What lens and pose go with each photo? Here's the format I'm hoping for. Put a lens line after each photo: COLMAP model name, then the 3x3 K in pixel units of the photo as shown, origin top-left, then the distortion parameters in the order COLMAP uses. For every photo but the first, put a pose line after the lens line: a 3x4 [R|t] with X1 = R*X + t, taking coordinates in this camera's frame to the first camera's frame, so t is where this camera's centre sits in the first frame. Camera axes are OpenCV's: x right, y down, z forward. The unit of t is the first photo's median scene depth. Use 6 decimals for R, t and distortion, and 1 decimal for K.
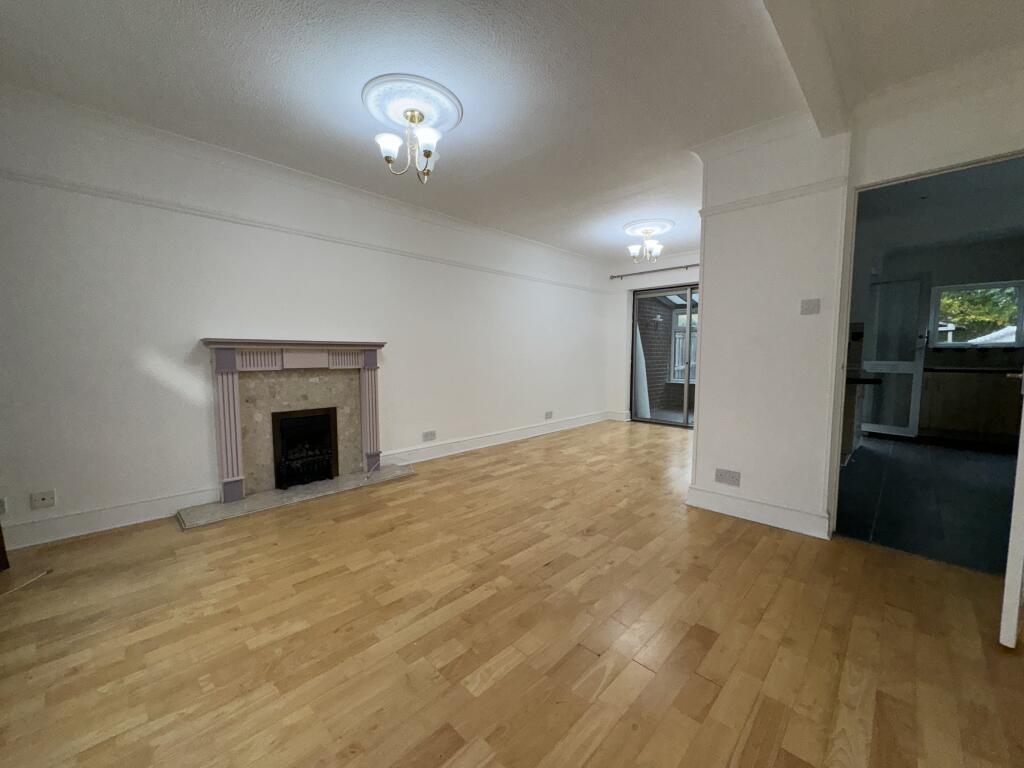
lens RADIAL K [[406.0, 0, 513.1], [0, 406.0, 384.7], [0, 0, 1]] dist [-0.001929, 0.000196]
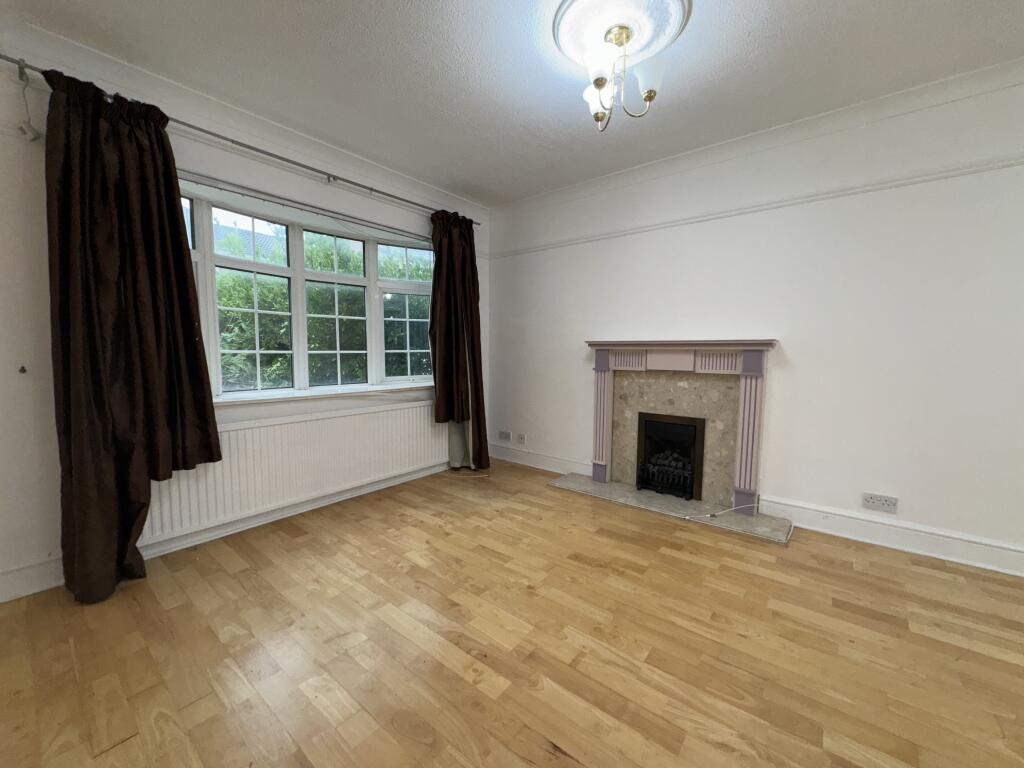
lens RADIAL K [[406.0, 0, 513.1], [0, 406.0, 384.7], [0, 0, 1]] dist [-0.001929, 0.000196]
pose [[0.095758, 0.079480, -0.992226, 0.362628], [-0.082361, 0.994022, 0.071675, -0.044042], [0.991992, 0.074857, 0.101731, 0.540382]]
